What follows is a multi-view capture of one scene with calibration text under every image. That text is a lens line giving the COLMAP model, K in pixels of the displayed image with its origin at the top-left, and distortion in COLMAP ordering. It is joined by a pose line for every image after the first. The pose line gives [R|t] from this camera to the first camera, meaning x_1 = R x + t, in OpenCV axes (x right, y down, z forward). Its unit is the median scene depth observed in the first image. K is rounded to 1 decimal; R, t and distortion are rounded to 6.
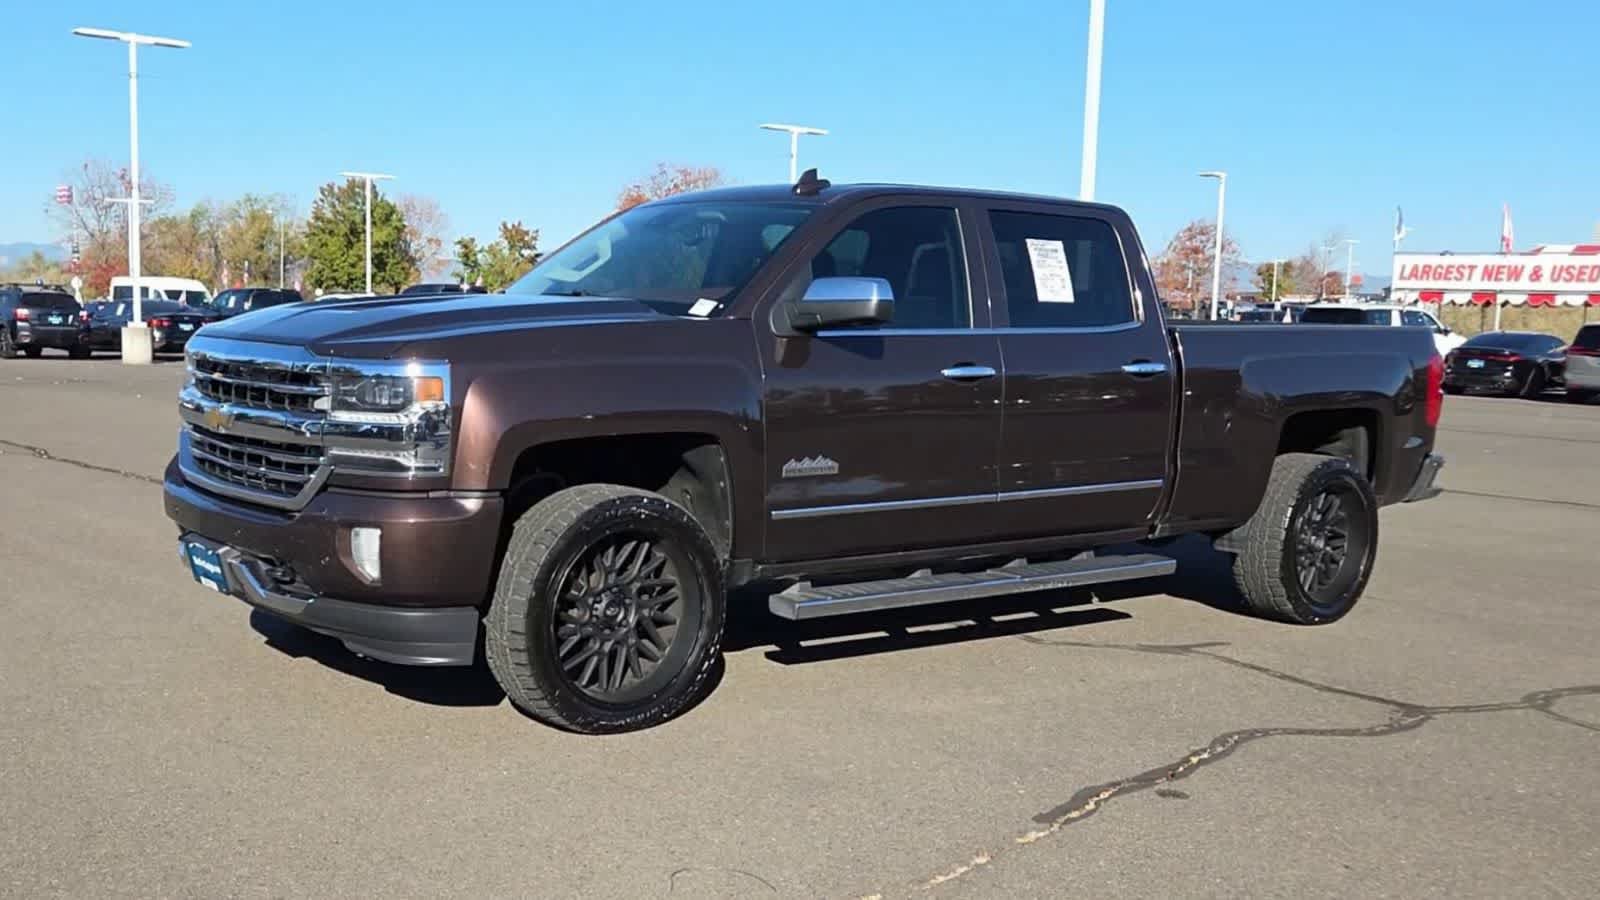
lens RADIAL K [[1660.8, 0, 789.6], [0, 1660.8, 451.1], [0, 0, 1]] dist [0.010459, 0.041330]
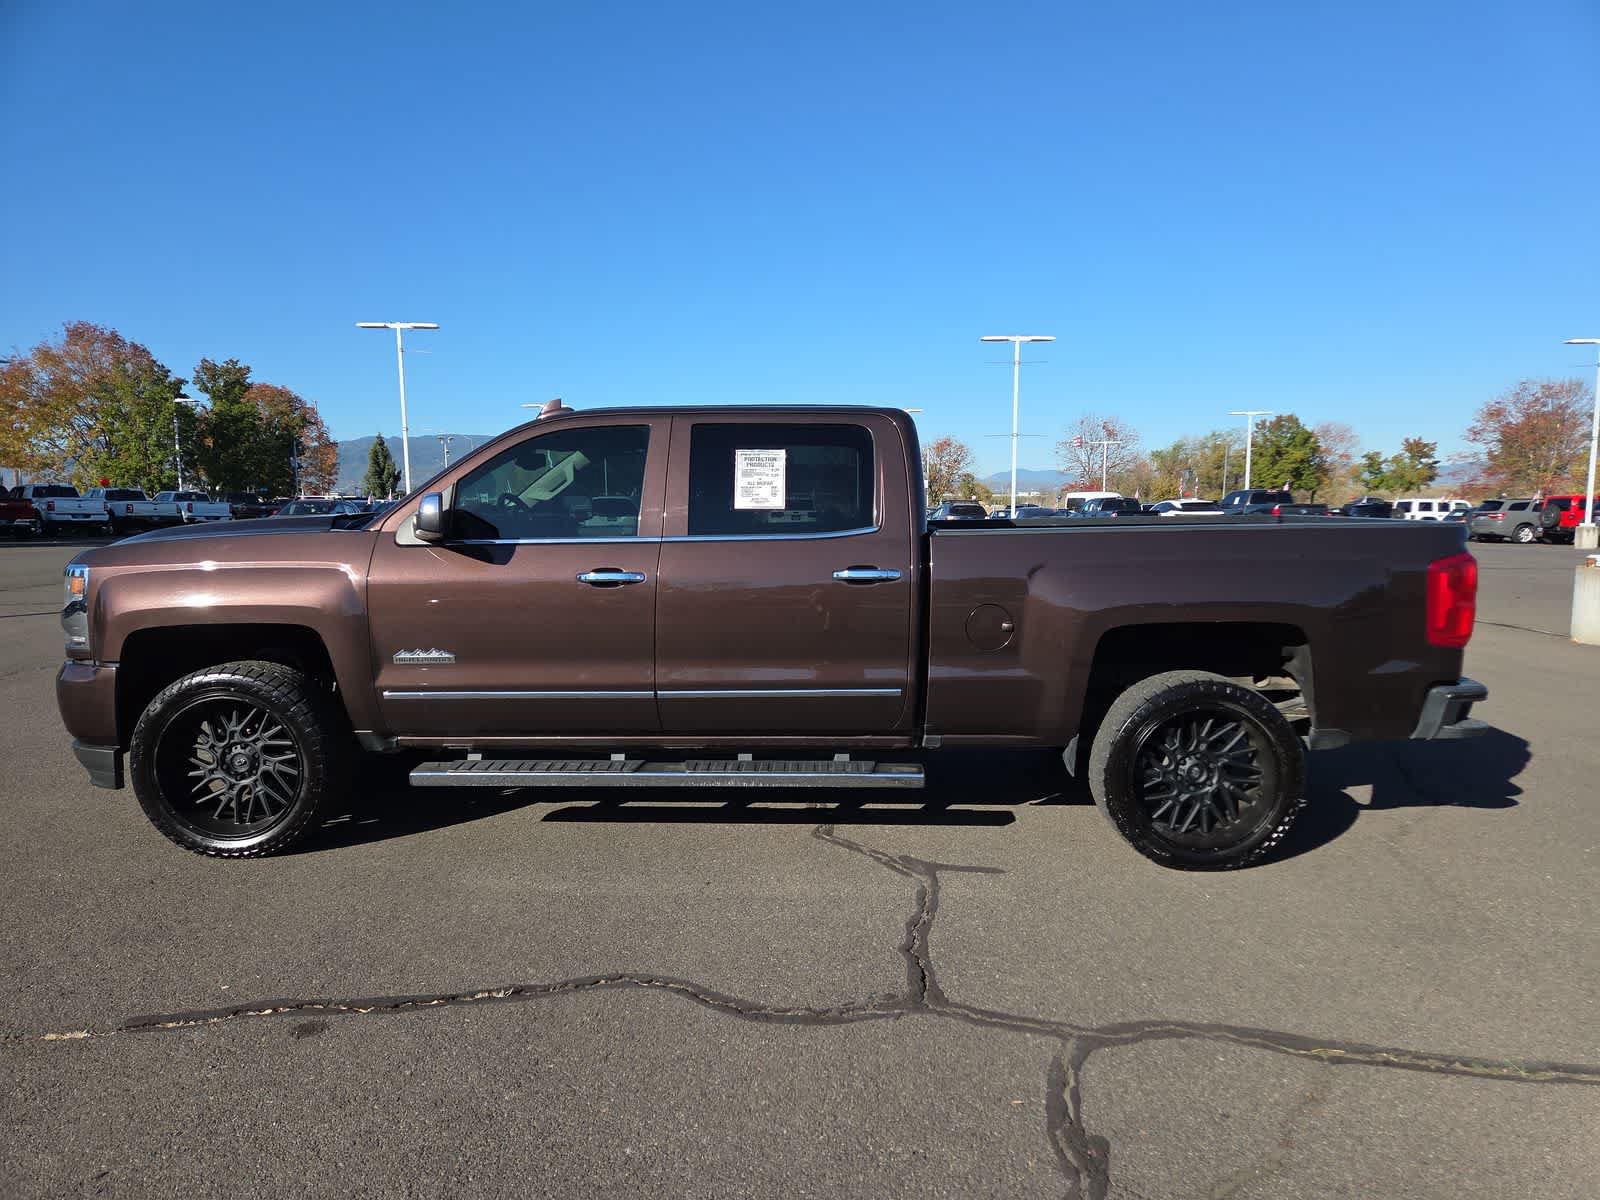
lens RADIAL K [[1092.4, 0, 838.1], [0, 1092.4, 603.4], [0, 0, 1]] dist [0.099369, -0.054359]
pose [[0.765106, 0.035380, -0.642931, 0.497159], [-0.035660, 0.999285, 0.012553, -0.032728], [0.642916, 0.013322, 0.765821, 0.401803]]
